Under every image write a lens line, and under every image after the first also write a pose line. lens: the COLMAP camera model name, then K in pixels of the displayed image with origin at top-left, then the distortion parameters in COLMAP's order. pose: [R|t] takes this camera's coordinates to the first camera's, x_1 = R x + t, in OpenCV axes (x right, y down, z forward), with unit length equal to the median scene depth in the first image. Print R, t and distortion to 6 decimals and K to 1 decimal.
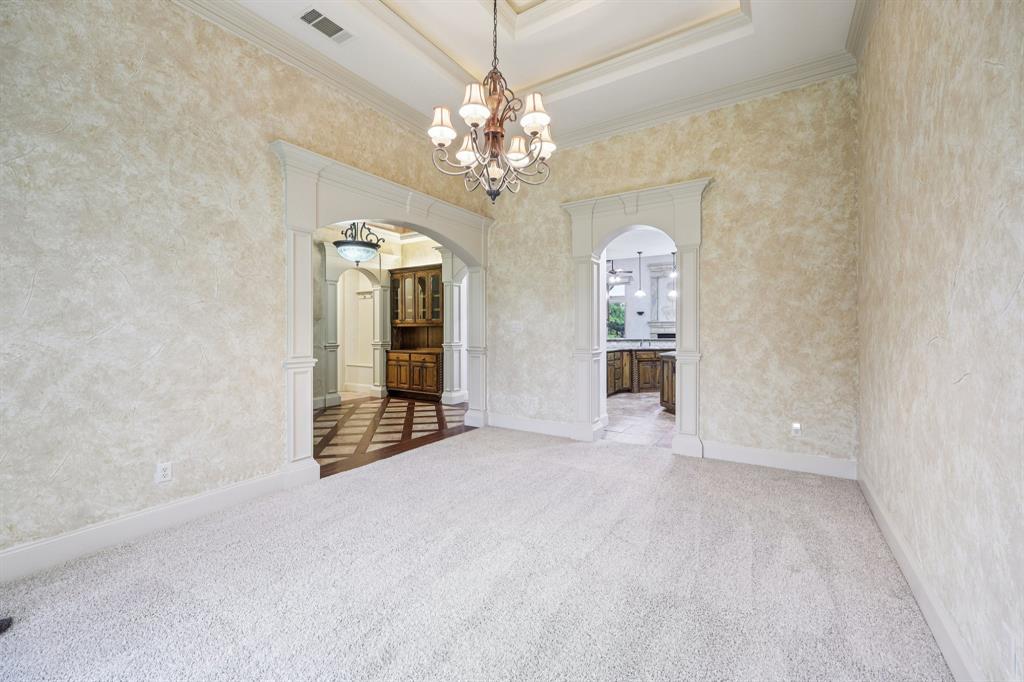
lens RADIAL K [[417.9, 0, 513.8], [0, 417.9, 331.9], [0, 0, 1]] dist [-0.000649, 0.000101]
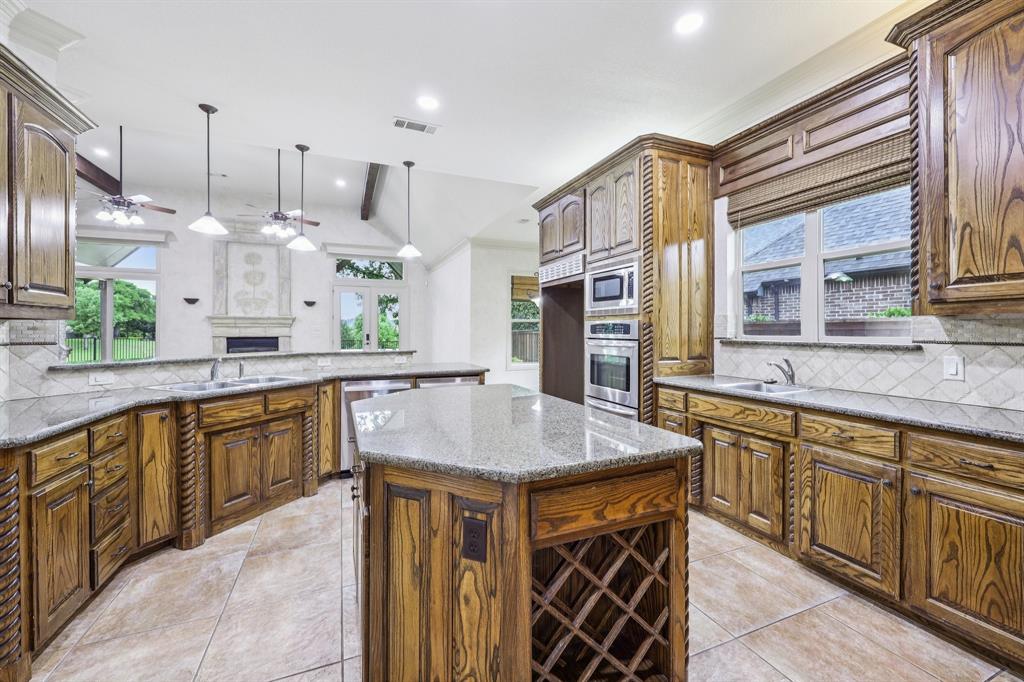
lens RADIAL K [[417.9, 0, 515.2], [0, 417.9, 333.8], [0, 0, 1]] dist [-0.000649, 0.000101]
pose [[0.567020, 0.001798, 0.823702, 0.474189], [-0.002905, 0.999996, -0.000183, -0.009488], [-0.823699, -0.002289, 0.567022, 1.747525]]
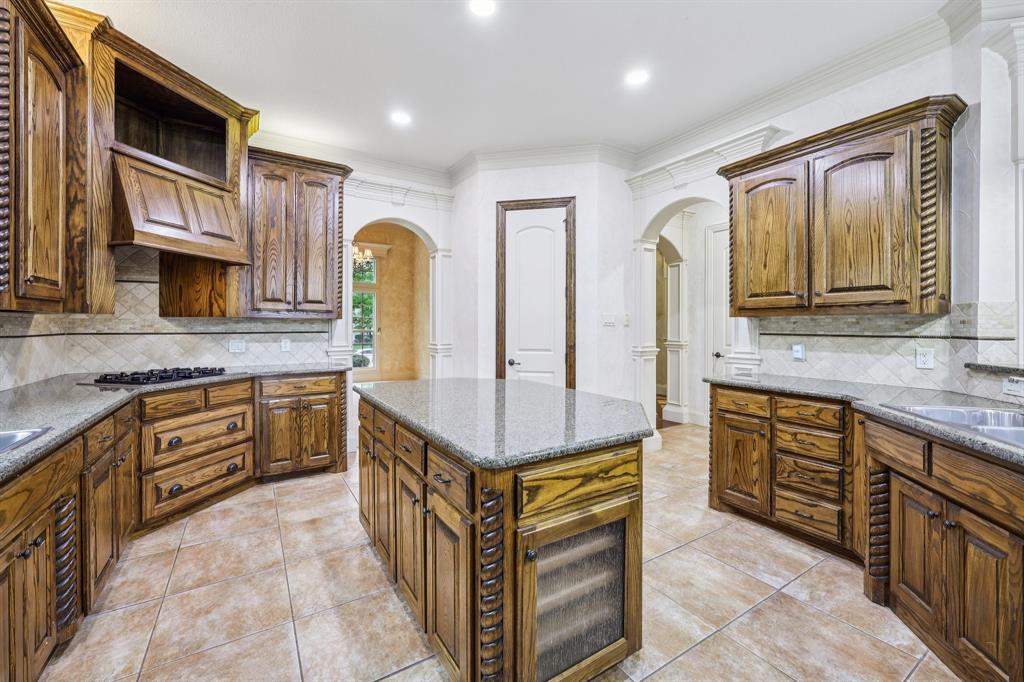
lens RADIAL K [[417.9, 0, 505.4], [0, 417.9, 325.2], [0, 0, 1]] dist [-0.000649, 0.000101]
pose [[-0.439315, 0.003524, -0.898326, 1.561480], [-0.005595, 0.999962, 0.006658, -0.025372], [0.898316, 0.007951, -0.439279, 2.464315]]
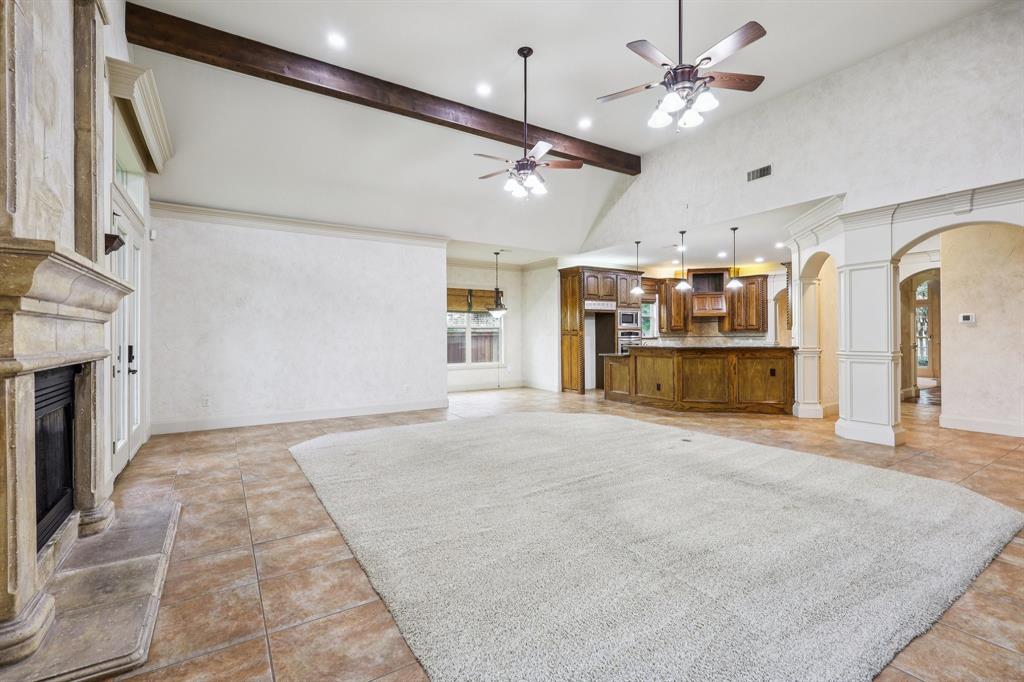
lens RADIAL K [[457.2, 0, 517.0], [0, 457.2, 335.7], [0, 0, 1]] dist [0.002131, 0.000684]
pose [[-0.913578, 0.010870, 0.406518, 0.962553], [0.011773, 0.999931, -0.000280, -0.020457], [-0.406493, 0.004530, -0.913643, 5.538097]]
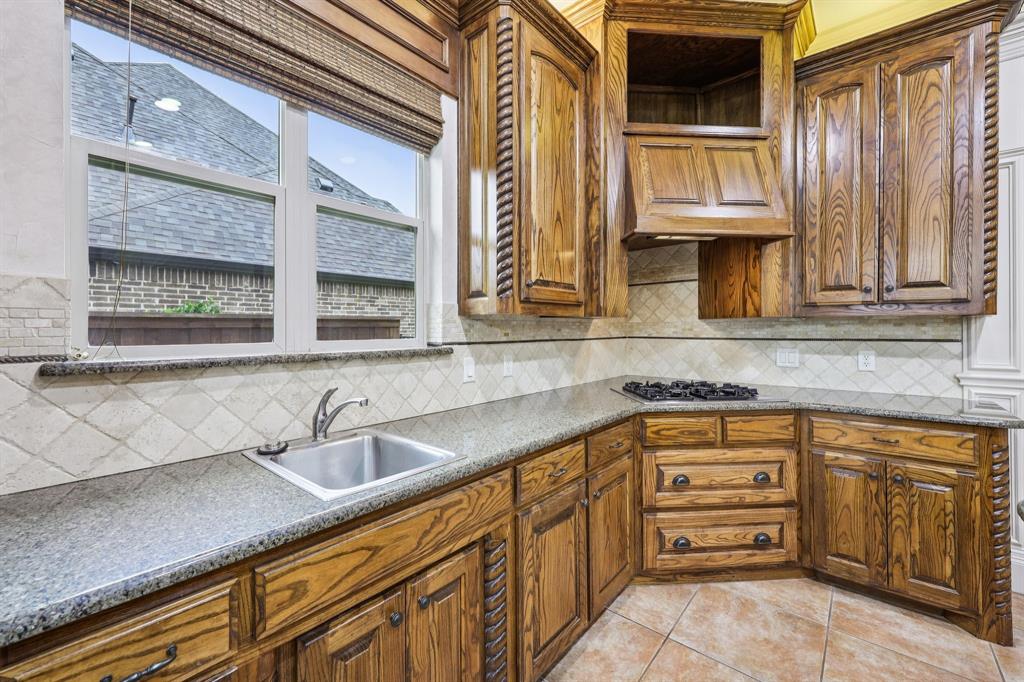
lens RADIAL K [[417.9, 0, 511.5], [0, 417.9, 328.8], [0, 0, 1]] dist [-0.000649, 0.000101]
pose [[-0.990403, 0.007618, 0.138000, 1.268904], [0.008560, 0.999944, 0.006237, -0.022666], [-0.137945, 0.007358, -0.990413, 2.174580]]
